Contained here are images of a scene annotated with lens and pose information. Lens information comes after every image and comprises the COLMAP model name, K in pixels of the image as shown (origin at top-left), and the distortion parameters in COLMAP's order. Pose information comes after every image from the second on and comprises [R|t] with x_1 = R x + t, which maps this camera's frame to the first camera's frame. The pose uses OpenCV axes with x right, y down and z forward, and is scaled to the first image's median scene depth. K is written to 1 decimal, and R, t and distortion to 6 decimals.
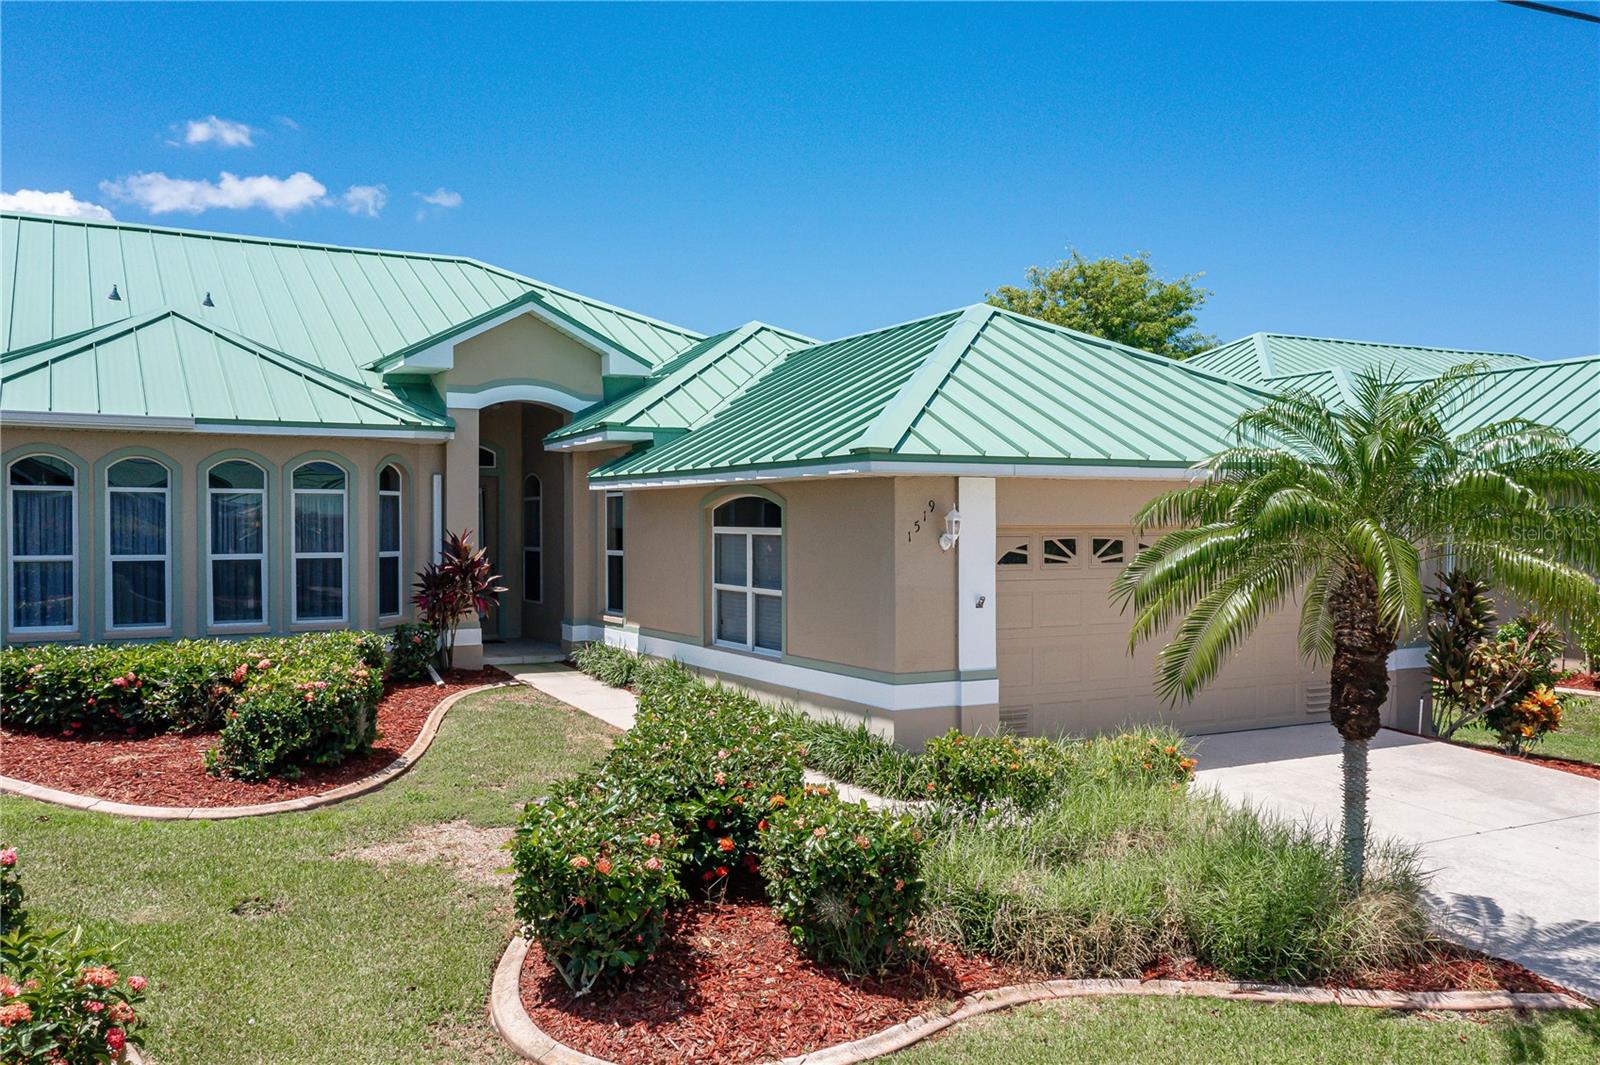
lens RADIAL K [[1348.8, 0, 800.0], [0, 1348.8, 532.5], [0, 0, 1]] dist [0.030031, 0.002019]
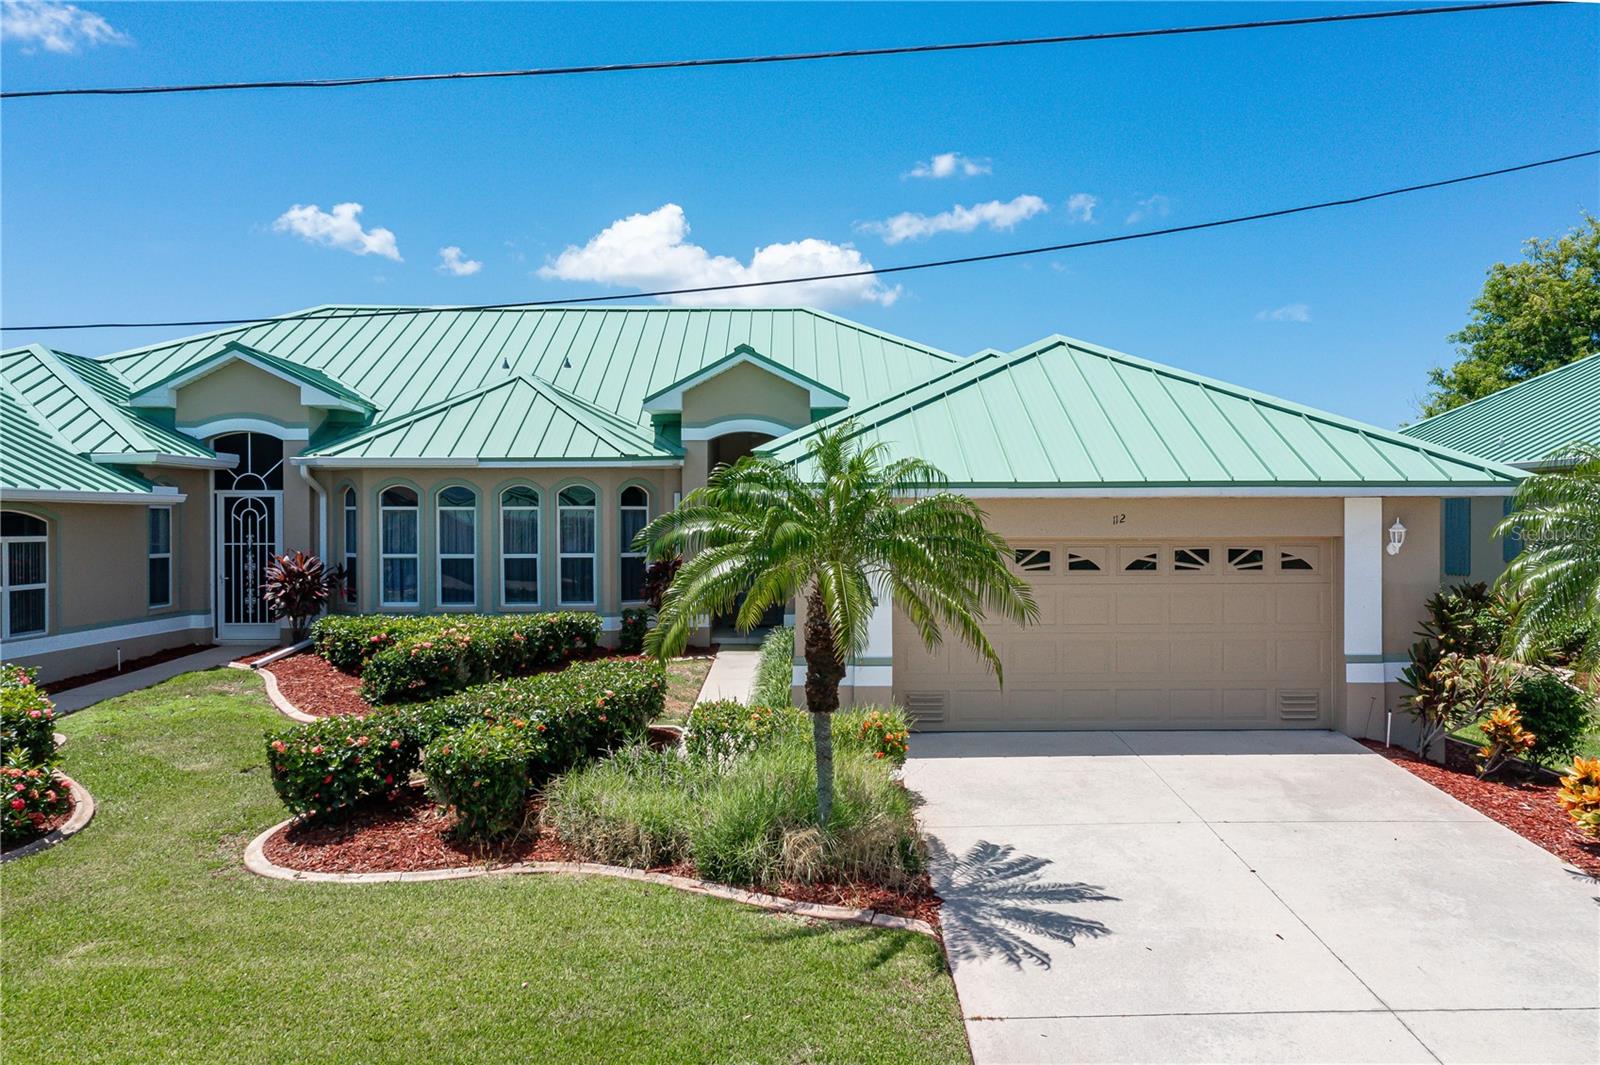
lens RADIAL K [[1326.3, 0, 800.0], [0, 1326.3, 532.5], [0, 0, 1]] dist [-0.007290, 0.046069]
pose [[0.882385, 0.002309, -0.470523, 0.603517], [-0.001837, 0.999997, 0.001462, -0.011008], [0.470525, -0.000425, 0.882386, -0.072118]]
